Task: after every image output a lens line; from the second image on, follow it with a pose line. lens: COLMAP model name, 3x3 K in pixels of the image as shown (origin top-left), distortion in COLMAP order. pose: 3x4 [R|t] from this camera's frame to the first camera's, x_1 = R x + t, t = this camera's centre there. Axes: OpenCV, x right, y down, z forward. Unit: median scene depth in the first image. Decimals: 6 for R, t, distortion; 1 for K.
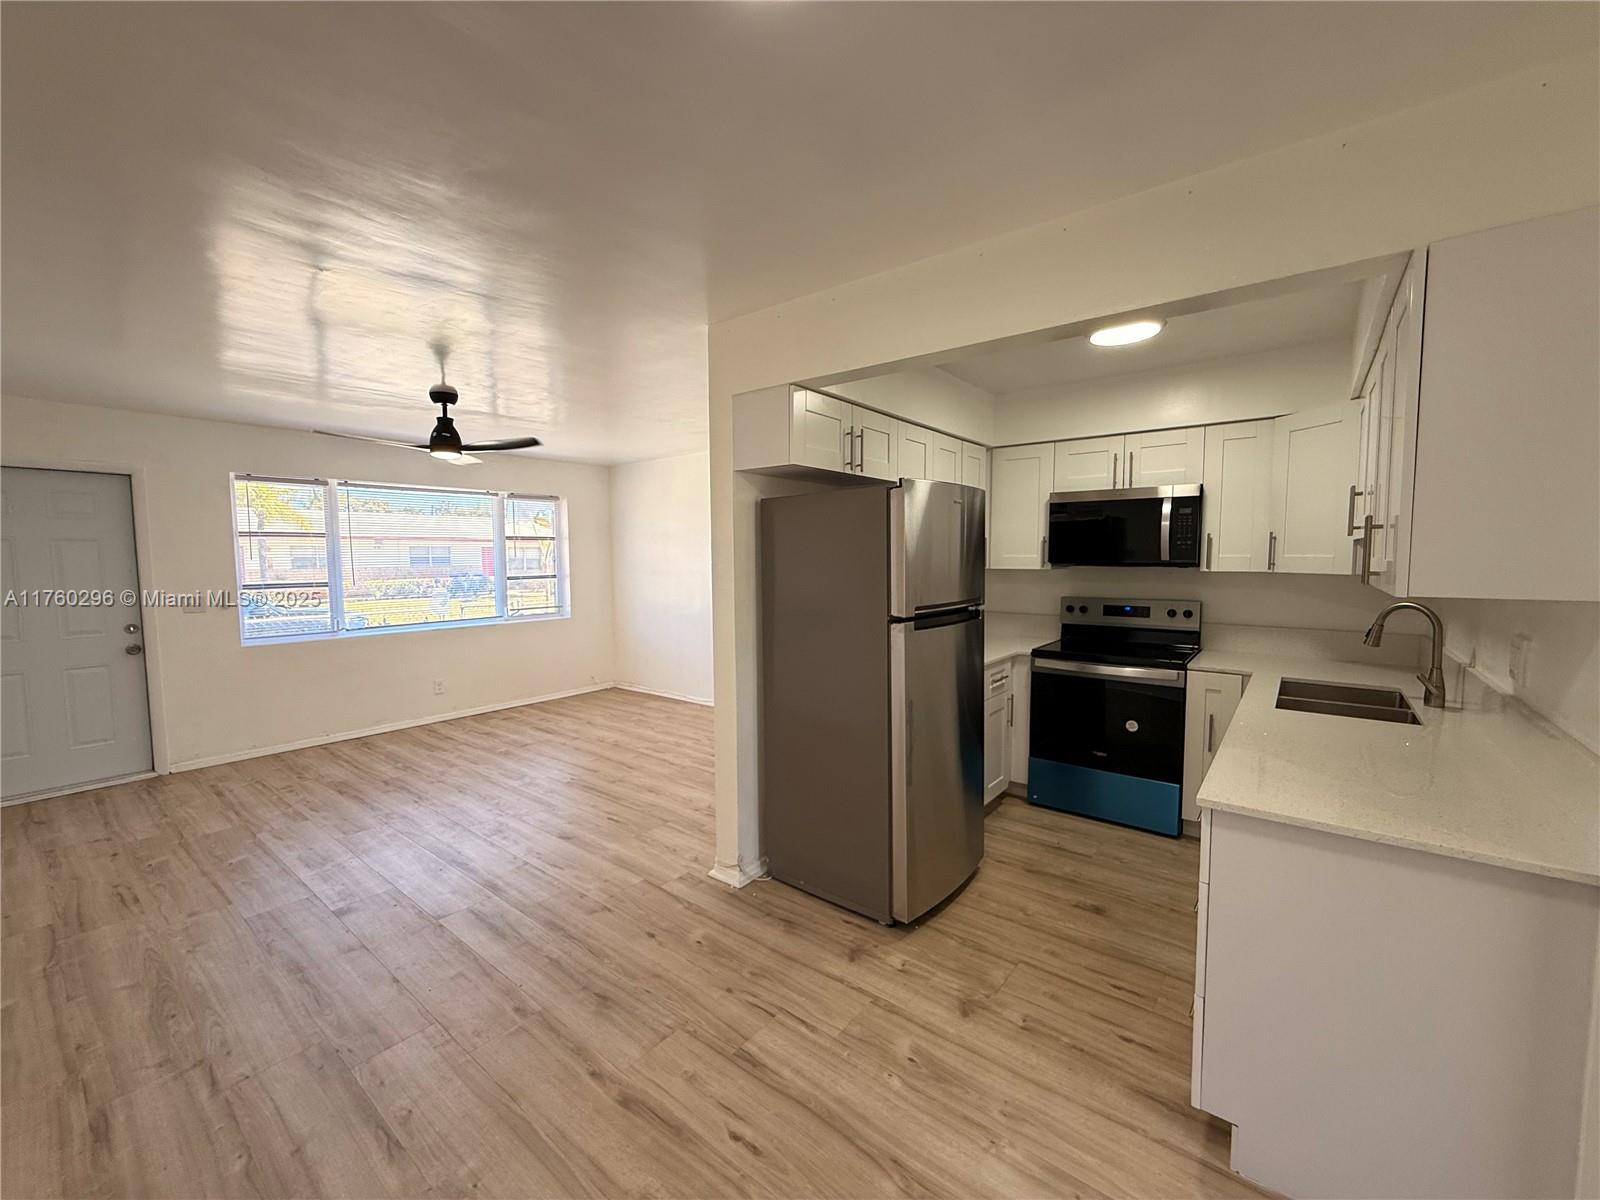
lens RADIAL K [[639.2, 0, 795.1], [0, 639.2, 601.6], [0, 0, 1]] dist [0.000338, -0.000380]
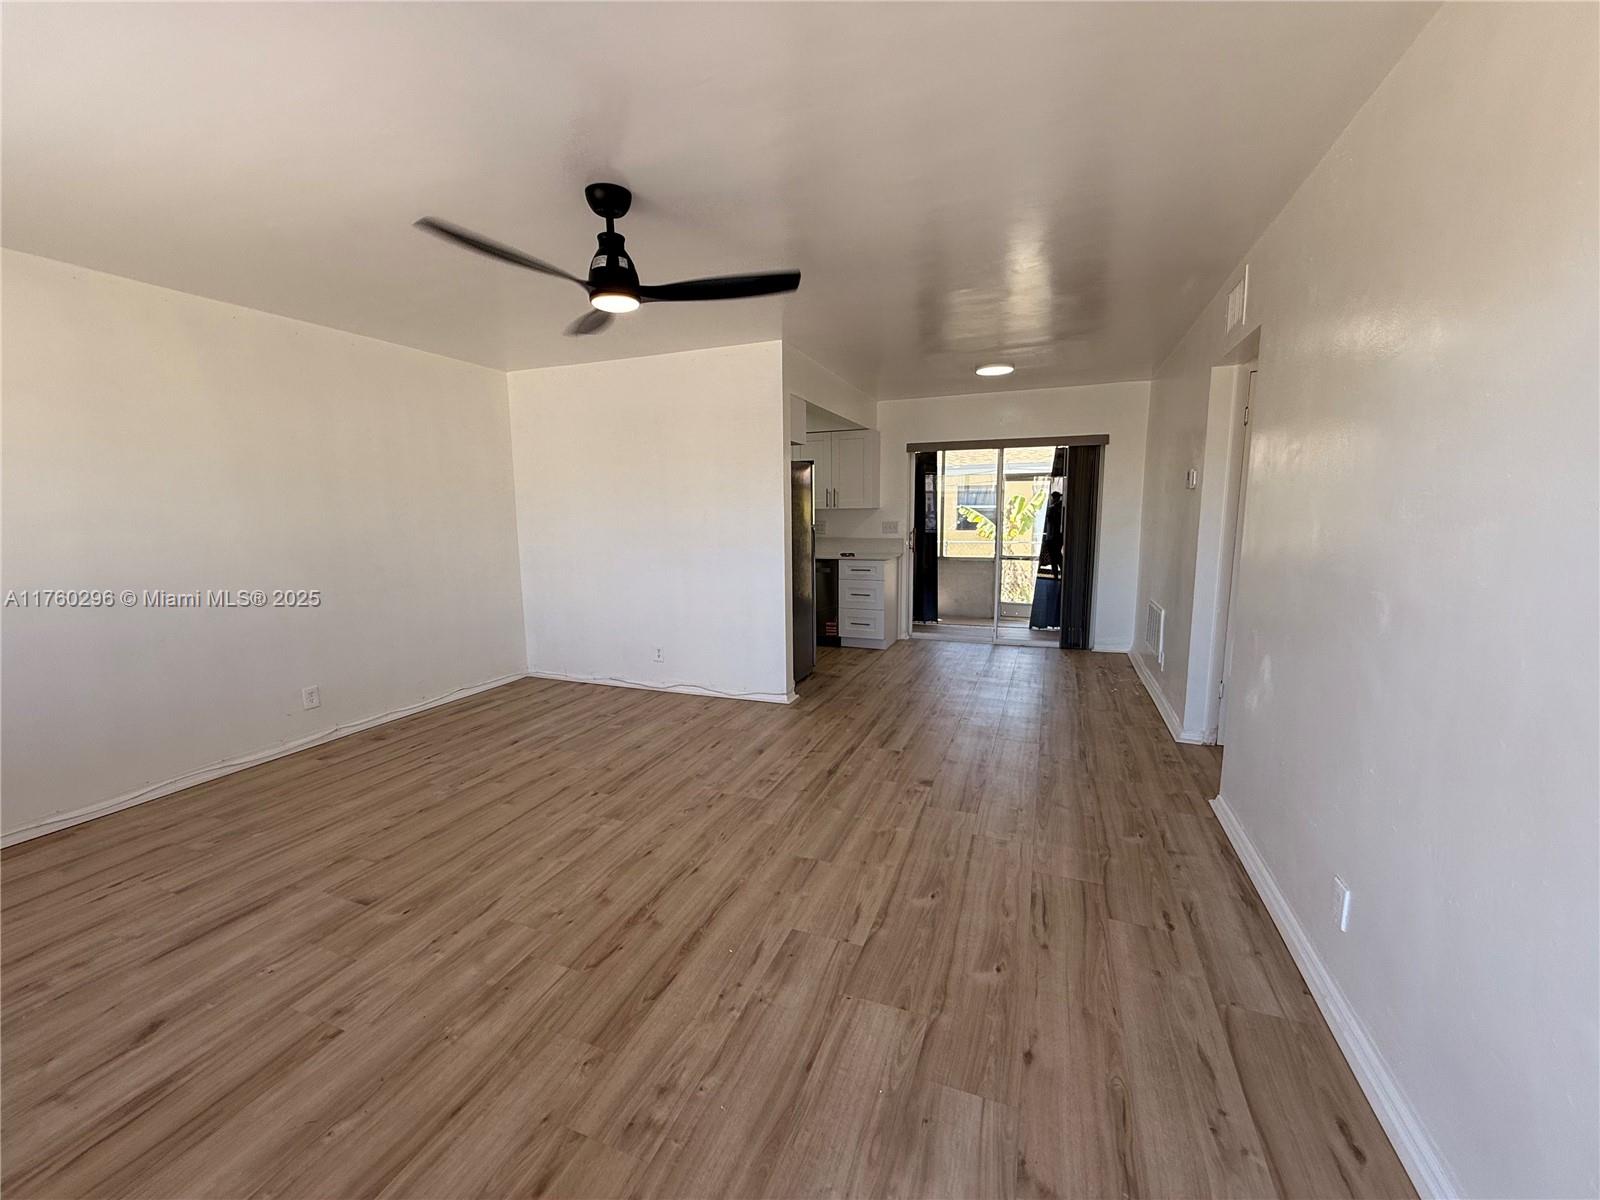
lens RADIAL K [[639.2, 0, 793.9], [0, 639.2, 593.8], [0, 0, 1]] dist [0.000338, -0.000380]
pose [[-0.286300, -0.115123, 0.951199, -1.376606], [0.083142, 0.986026, 0.144363, -0.047359], [-0.954526, 0.120416, -0.272728, 1.207105]]
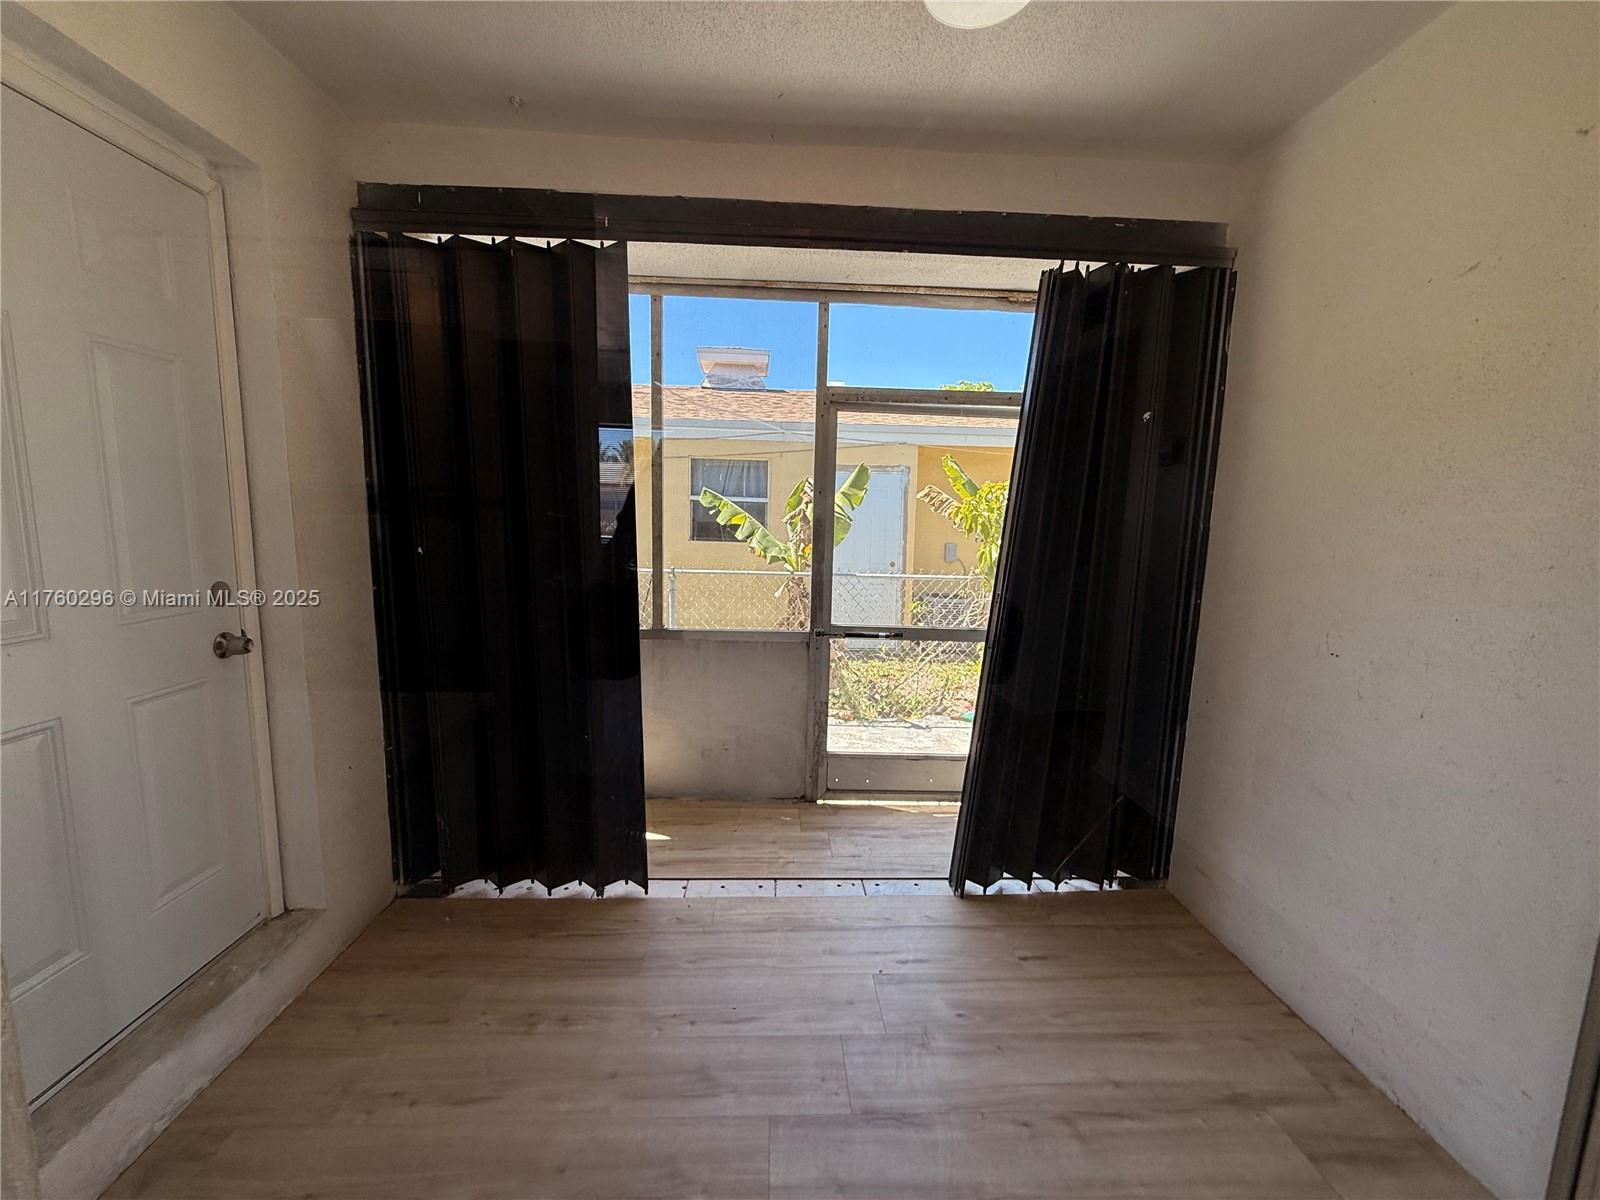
lens RADIAL K [[639.2, 0, 795.4], [0, 639.2, 597.8], [0, 0, 1]] dist [0.000338, -0.000380]
pose [[-0.656647, -0.109663, 0.746183, 0.327149], [0.034385, 0.983991, 0.174871, 0.051278], [-0.753414, 0.140486, -0.642364, 0.231579]]
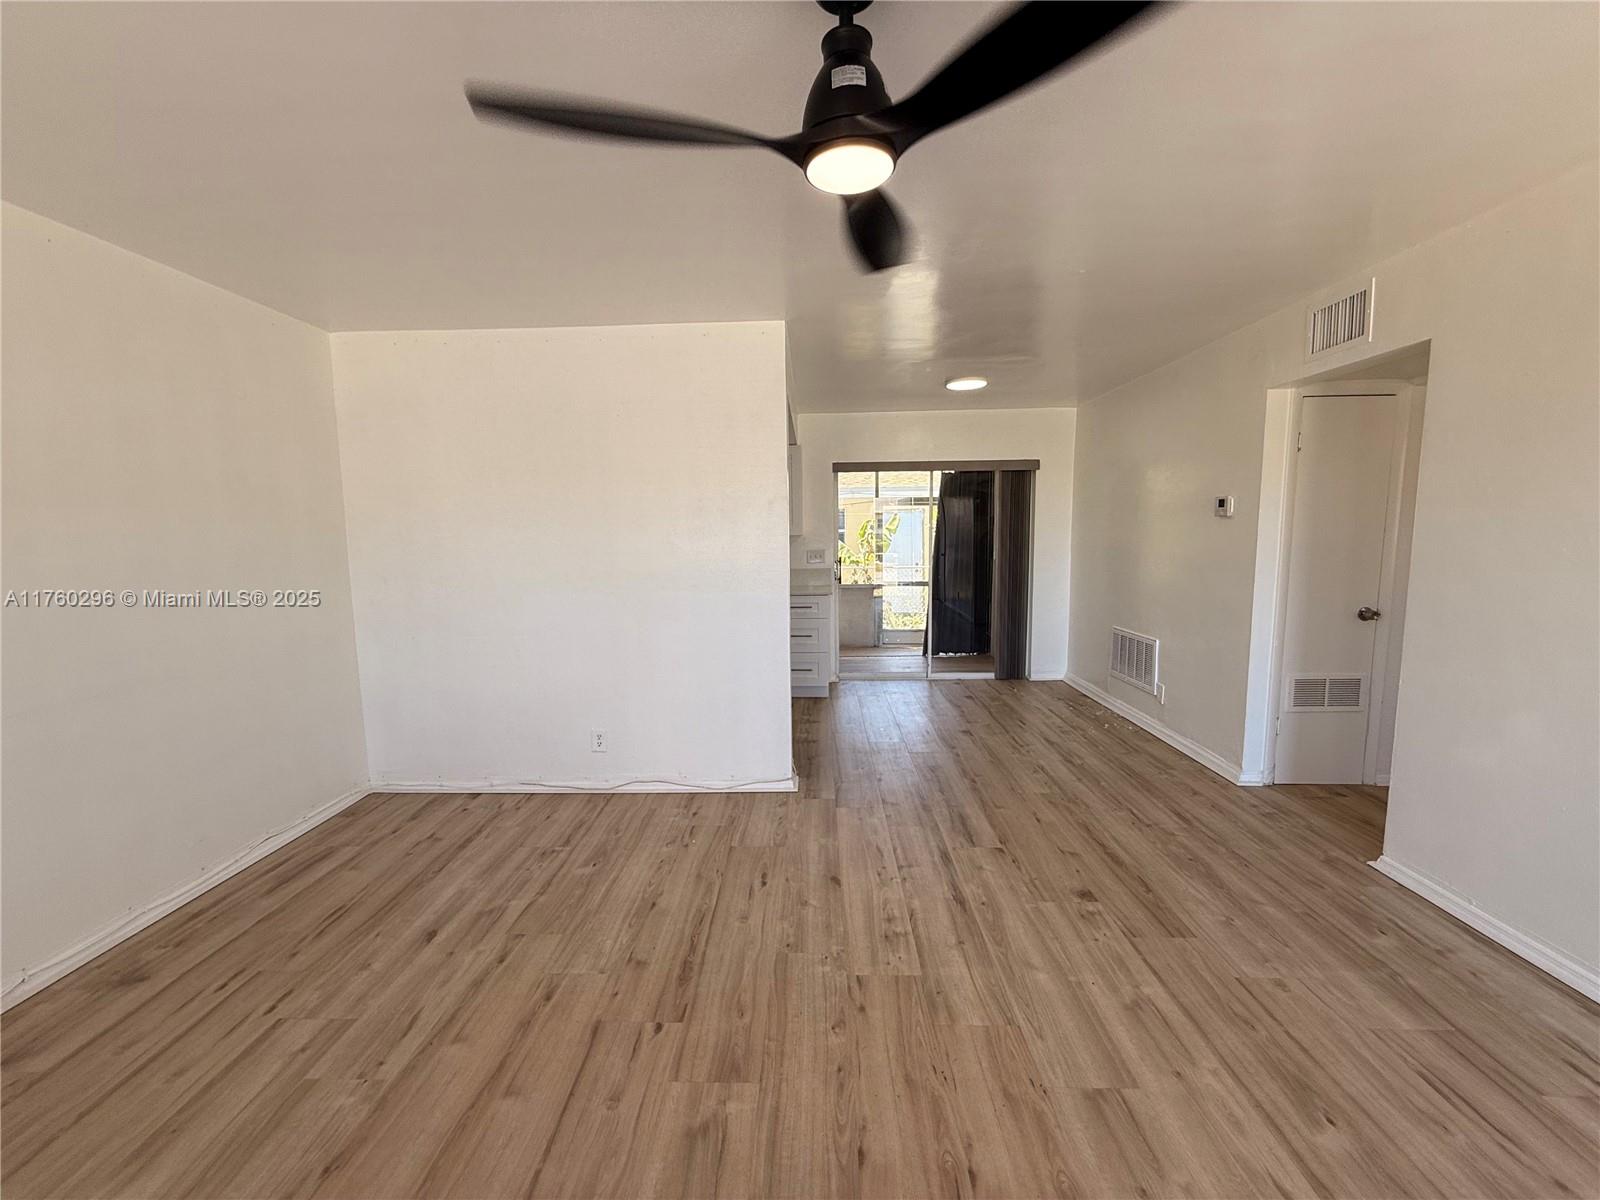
lens RADIAL K [[639.2, 0, 793.8], [0, 639.2, 594.5], [0, 0, 1]] dist [0.000338, -0.000380]
pose [[-0.592303, -0.066901, 0.802933, -0.926771], [0.077220, 0.987246, 0.139221, -0.084971], [-0.802006, 0.144463, -0.579583, 1.436678]]
